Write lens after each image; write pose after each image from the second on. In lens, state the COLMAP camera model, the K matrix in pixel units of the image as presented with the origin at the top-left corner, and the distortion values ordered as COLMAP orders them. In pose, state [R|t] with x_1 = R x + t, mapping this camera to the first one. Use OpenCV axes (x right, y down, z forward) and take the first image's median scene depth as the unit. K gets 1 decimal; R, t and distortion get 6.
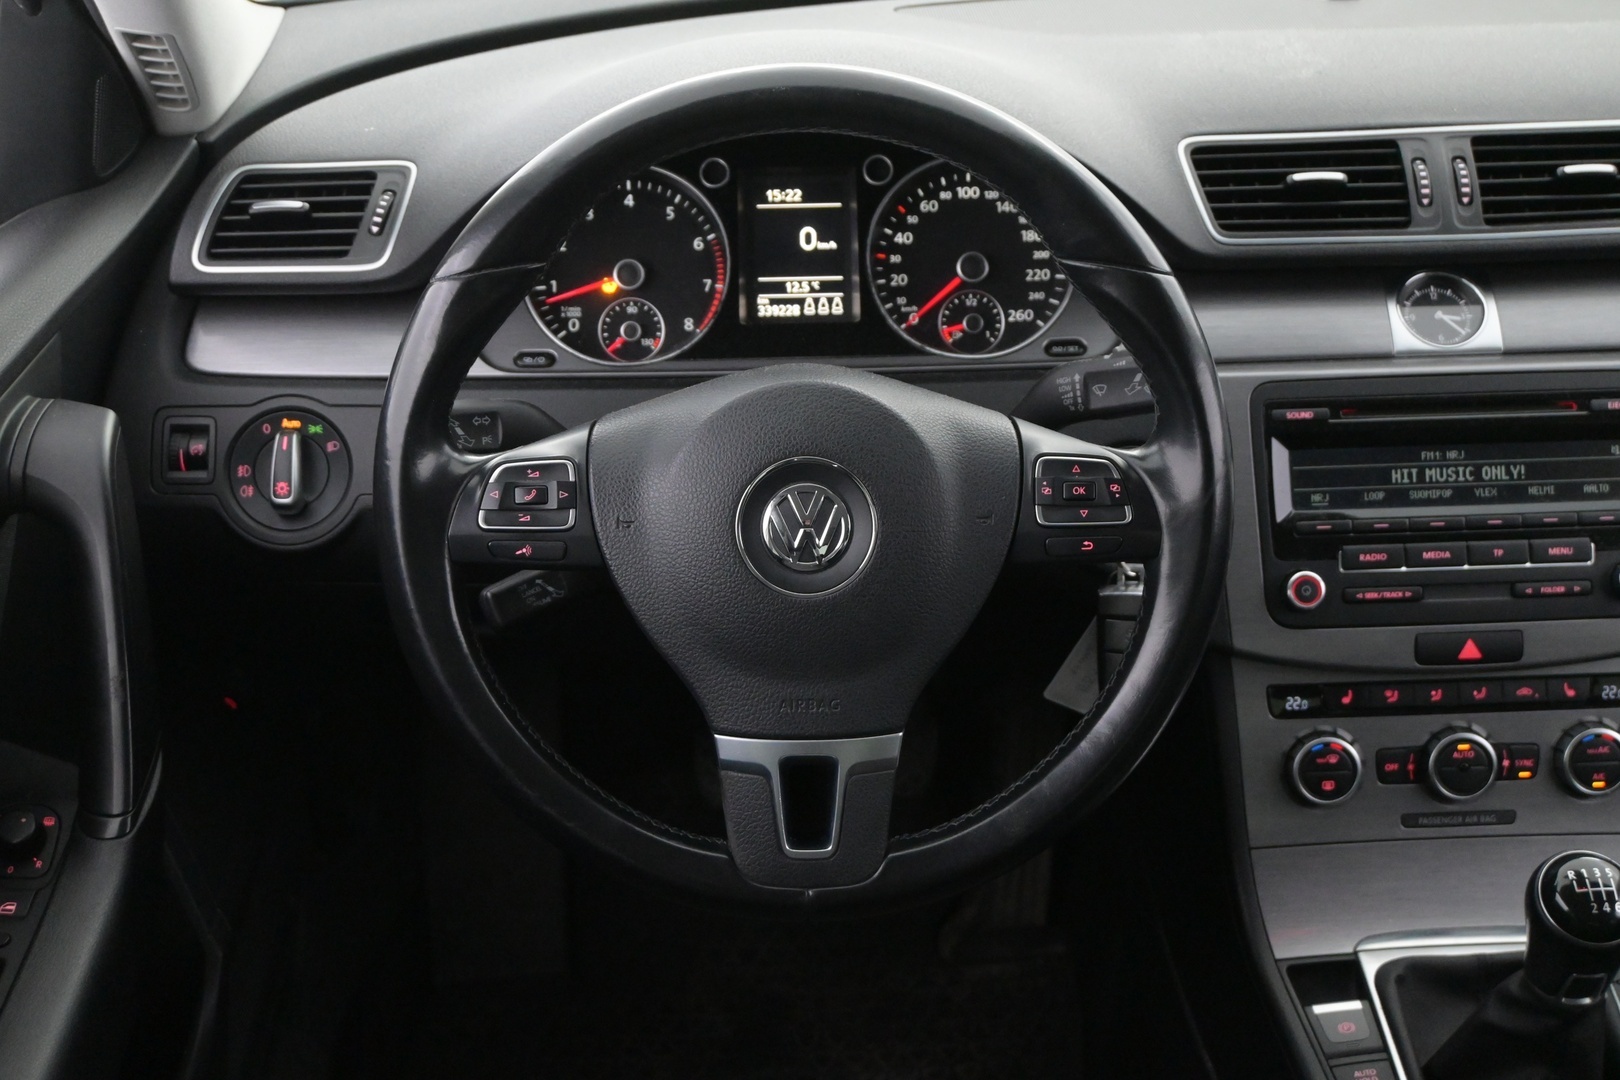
lens RADIAL K [[2012.9, 0, 811.0], [0, 2012.9, 534.8], [0, 0, 1]] dist [0.002111, 0.000000]
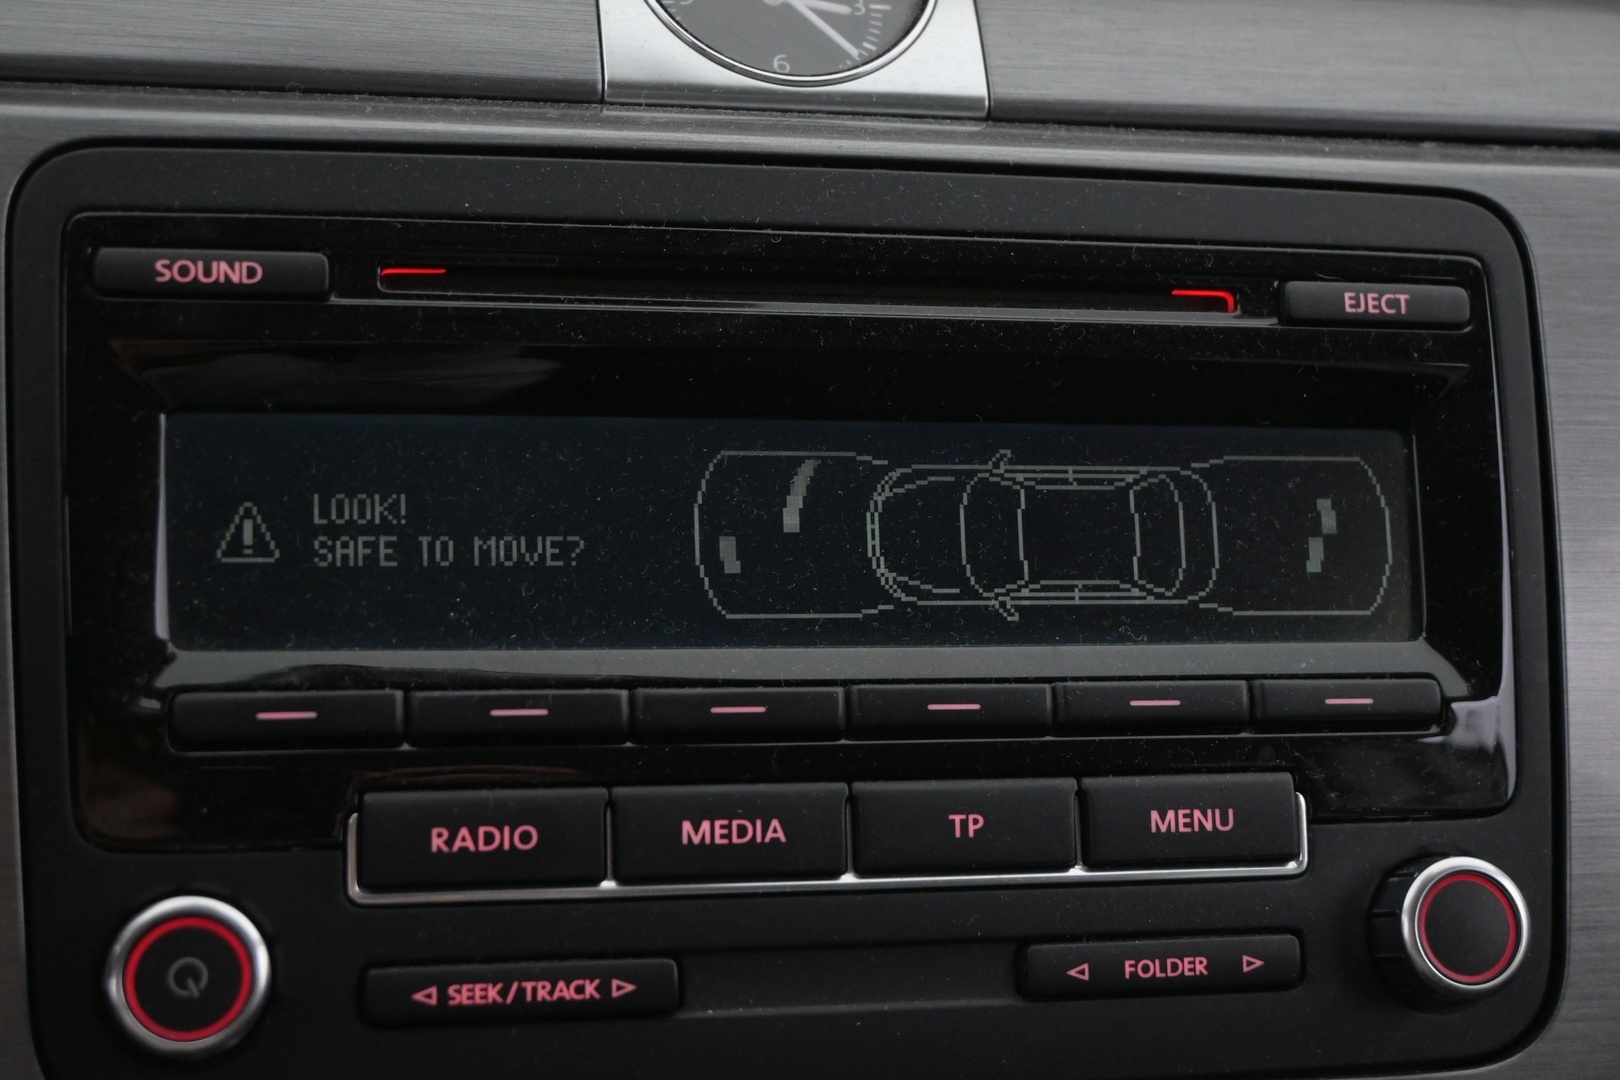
lens RADIAL K [[2451.2, 0, 796.2], [0, 2451.2, 541.0], [0, 0, 1]] dist [0.013038, 0.000000]
pose [[0.978075, 0.032061, 0.205771, 0.248299], [-0.006430, 0.992257, -0.124037, 0.011687], [-0.208154, 0.119994, 0.970708, 0.678163]]
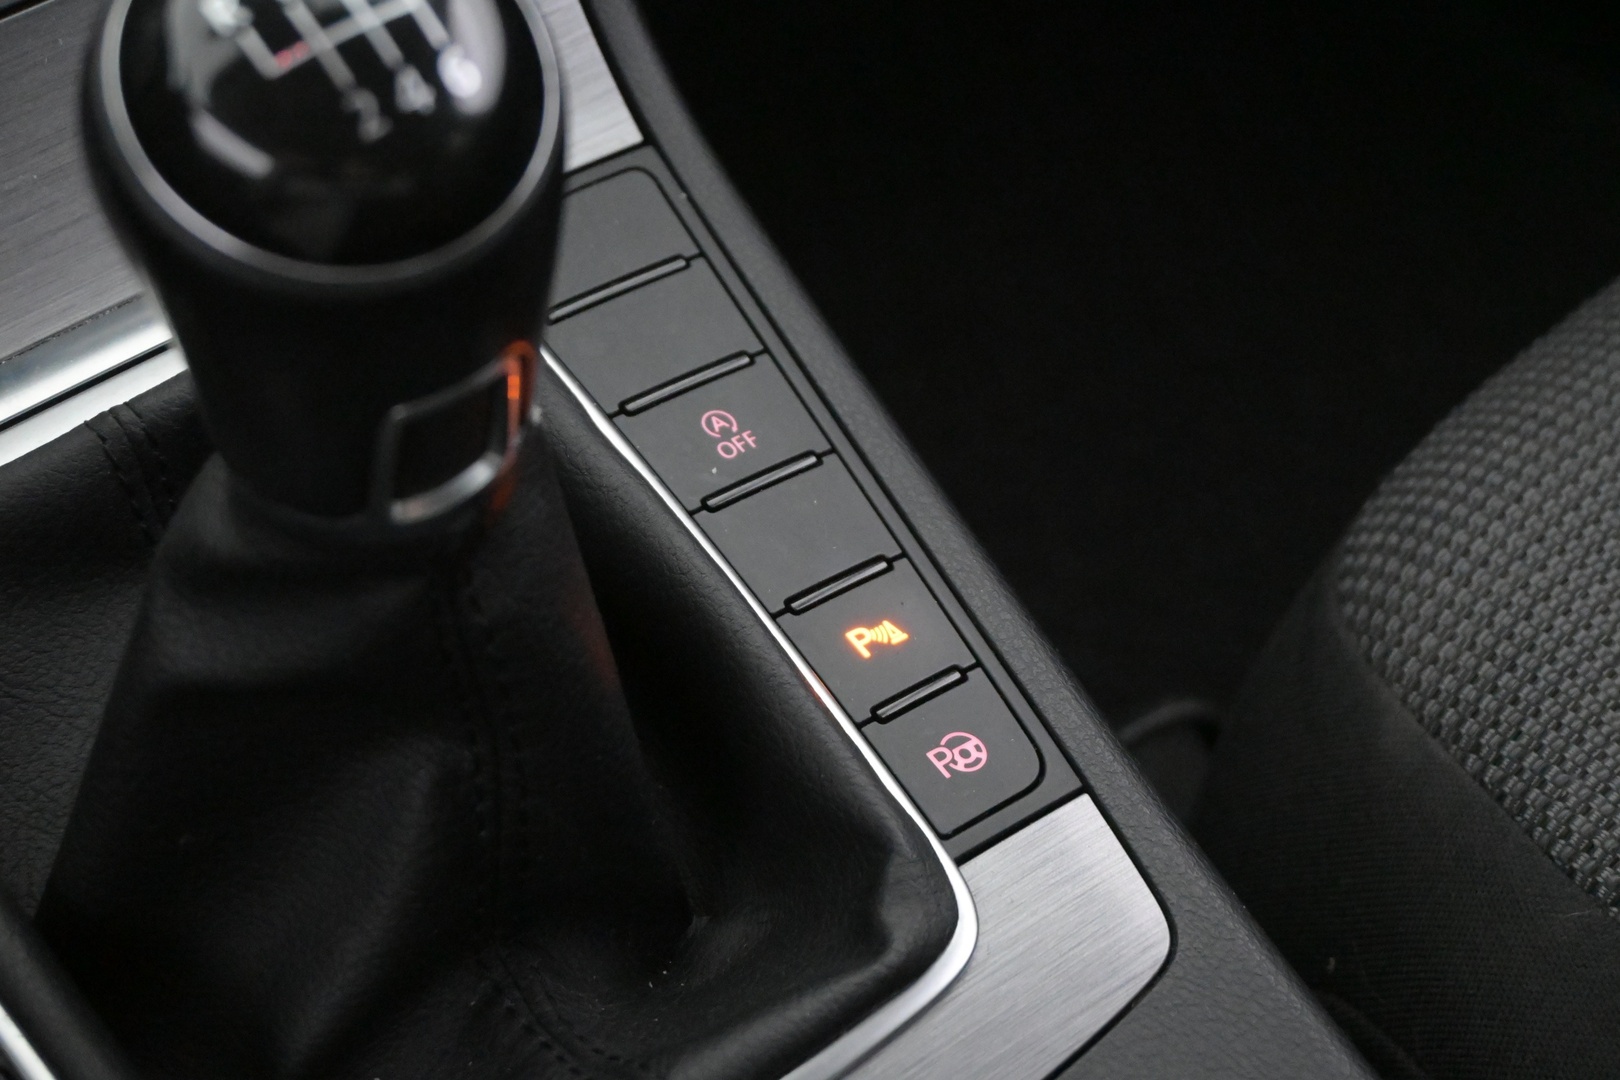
lens RADIAL K [[2815.9, 0, 807.1], [0, 2815.9, 533.5], [0, 0, 1]] dist [0.030343, 0.000000]
pose [[0.808590, -0.427525, 0.404233, 0.239054], [0.300113, 0.890629, 0.341631, 0.113713], [-0.506078, -0.154924, 0.848460, 0.593962]]
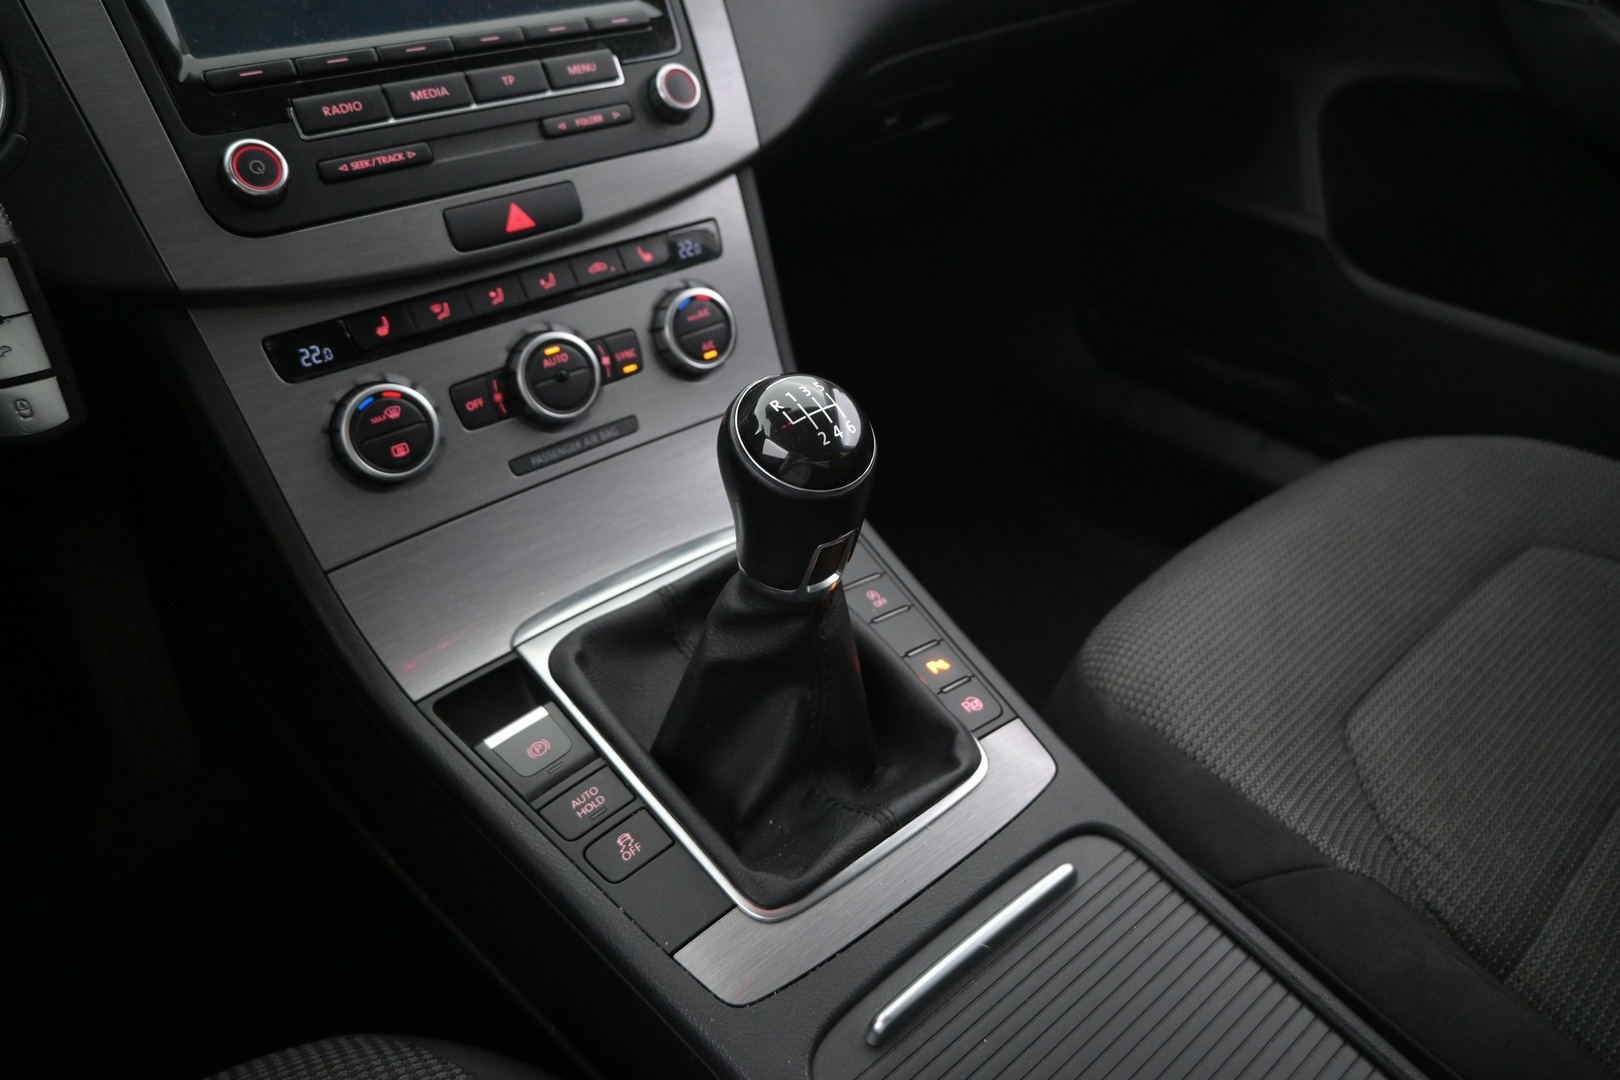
lens RADIAL K [[1115.2, 0, 814.8], [0, 1115.2, 538.0], [0, 0, 1]] dist [-0.000173, -0.004510]
pose [[0.783003, -0.340331, 0.520654, 0.154159], [0.294074, 0.940129, 0.172271, 0.128424], [-0.548111, 0.018222, 0.836207, 0.583668]]
